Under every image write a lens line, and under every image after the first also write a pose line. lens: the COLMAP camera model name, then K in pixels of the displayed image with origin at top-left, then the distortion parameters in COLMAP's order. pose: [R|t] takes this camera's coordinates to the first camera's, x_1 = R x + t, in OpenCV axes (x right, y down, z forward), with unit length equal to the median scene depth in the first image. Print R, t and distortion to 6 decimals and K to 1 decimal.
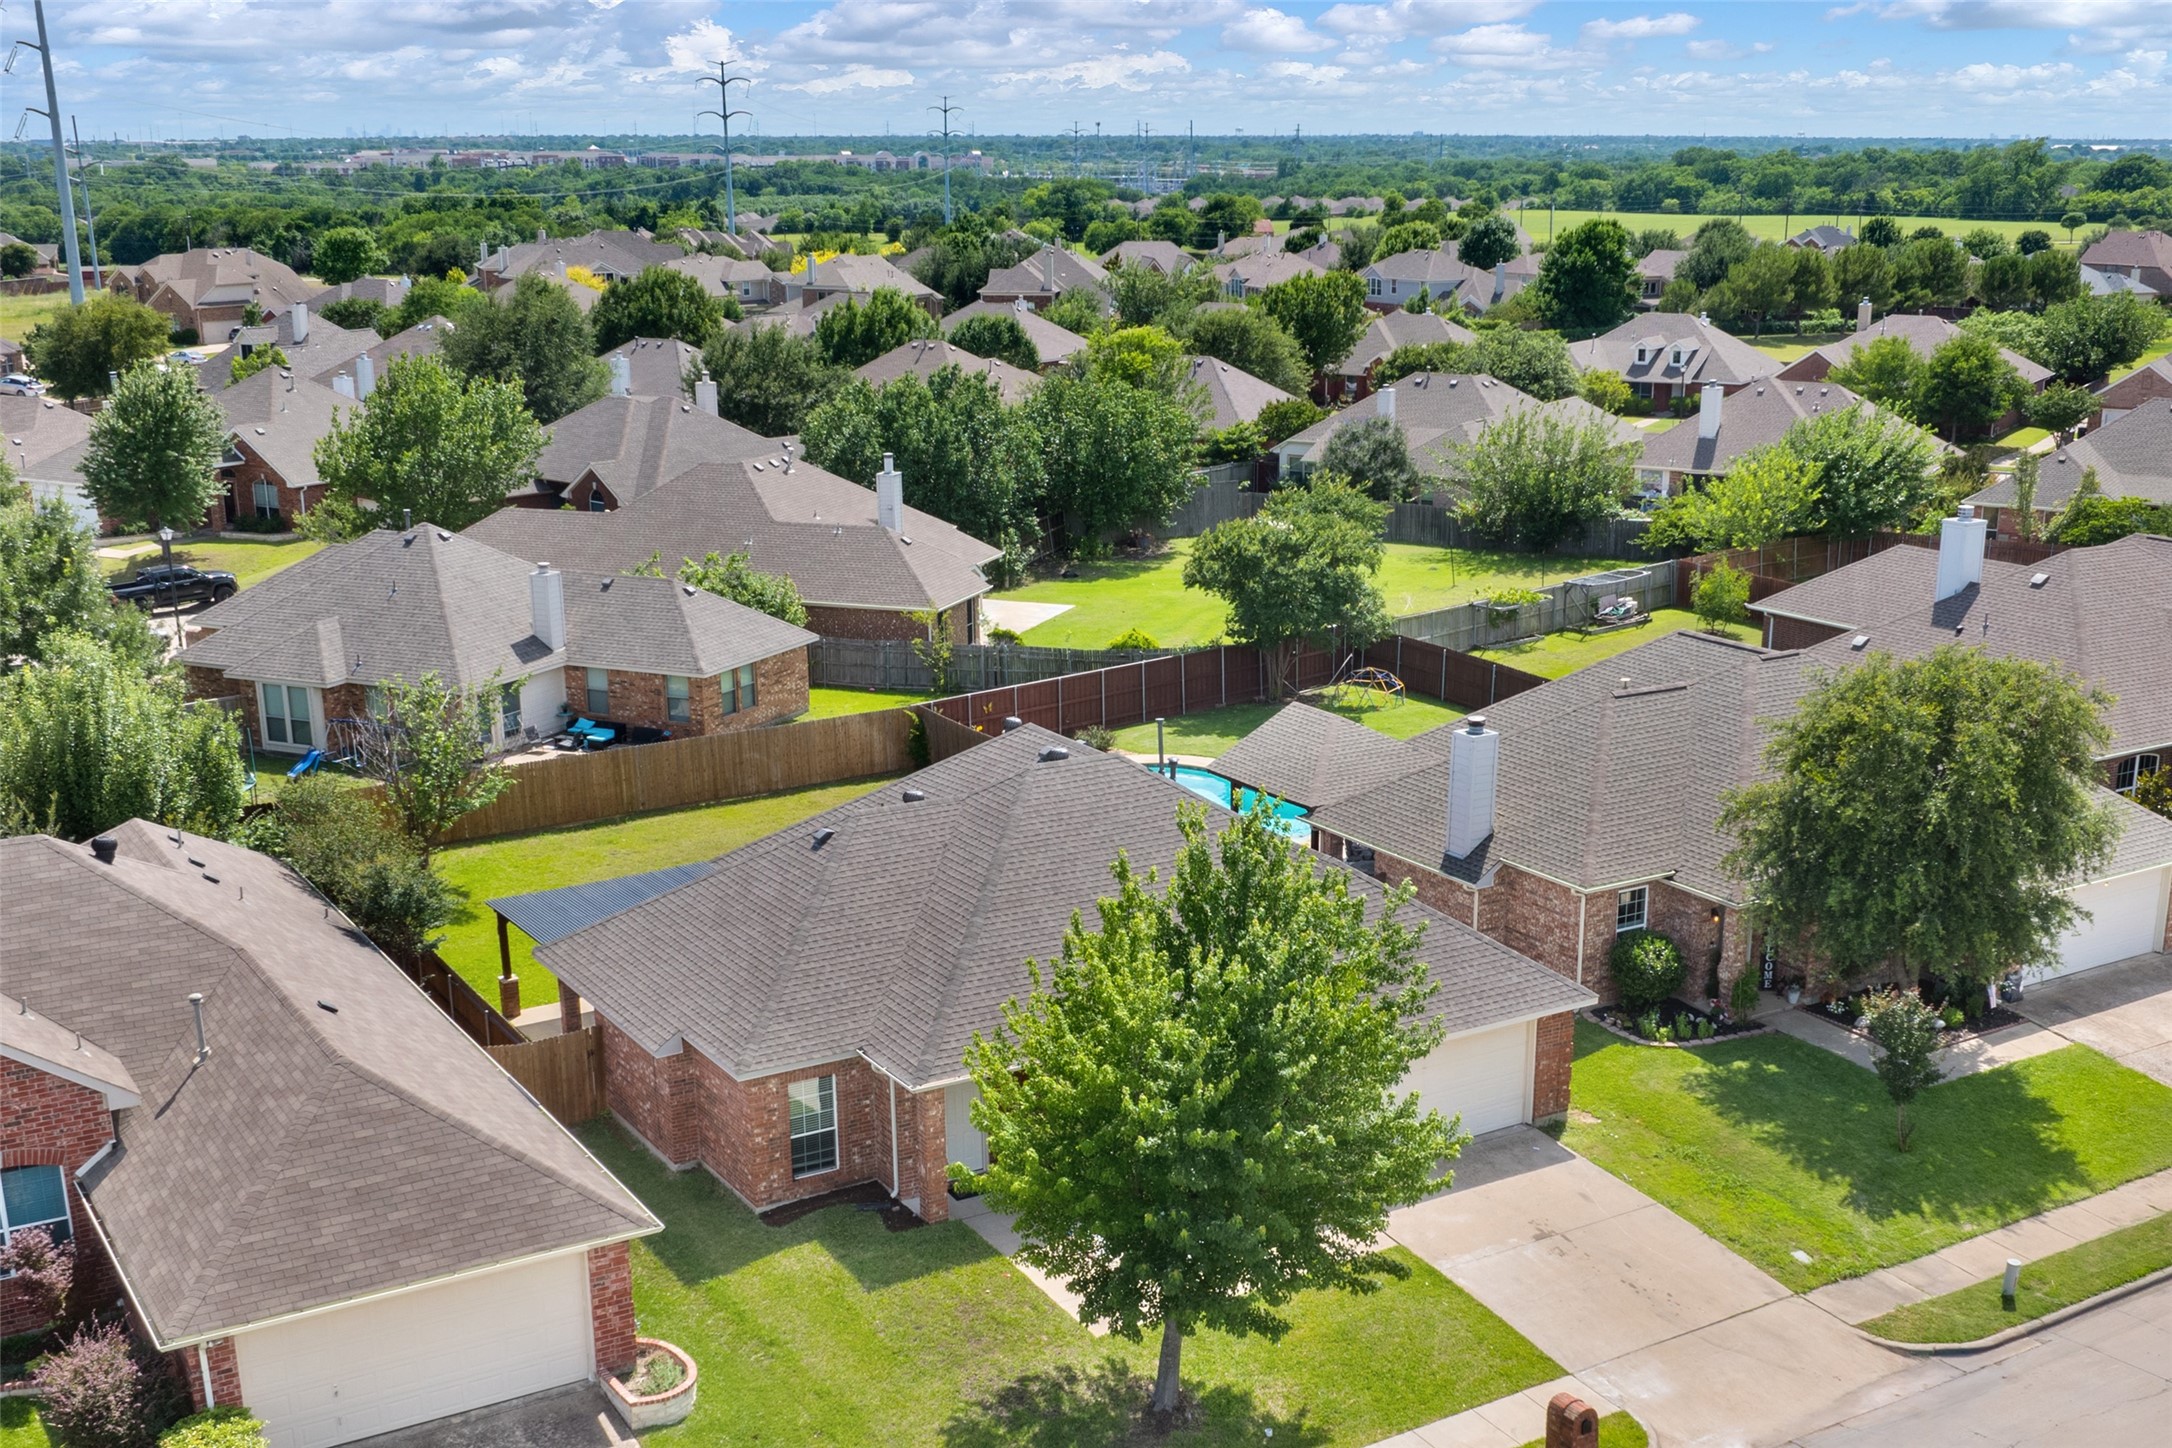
lens RADIAL K [[2490.6, 0, 1086.0], [0, 2490.6, 724.0], [0, 0, 1]] dist [-0.072507, 0.018053]
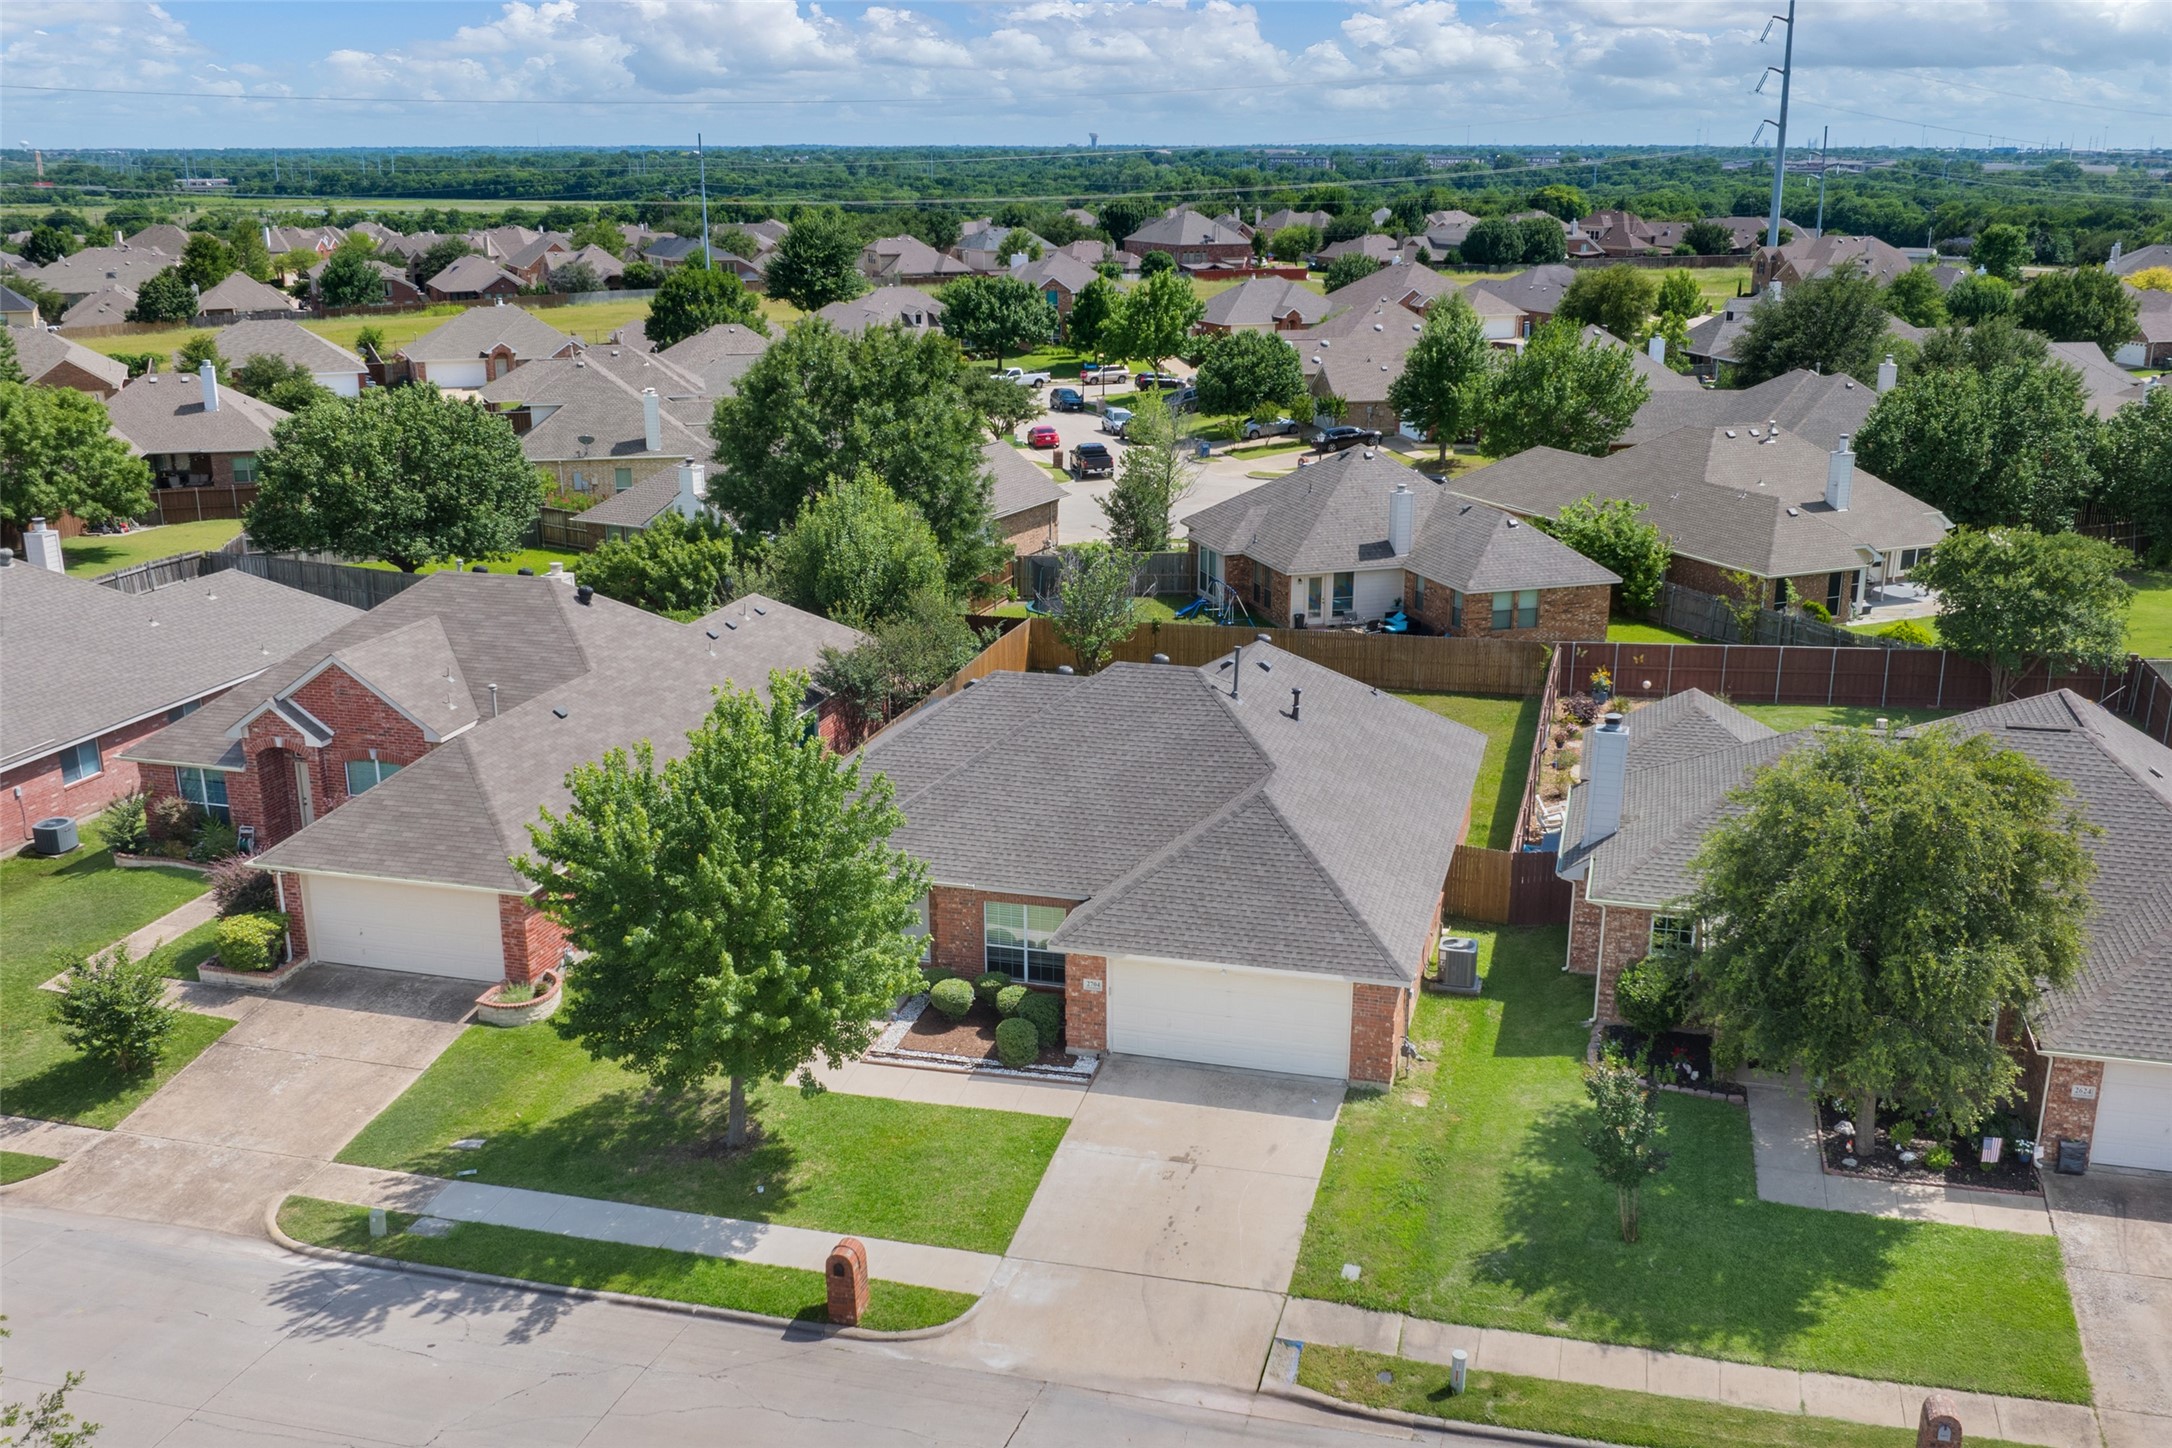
lens RADIAL K [[1933.0, 0, 1086.0], [0, 1933.0, 724.0], [0, 0, 1]] dist [-0.043980, -0.006176]
pose [[0.679349, 0.206311, -0.704217, 0.472007], [-0.163902, 0.978081, 0.128429, -0.055201], [0.715277, 0.028175, 0.698273, 0.242107]]
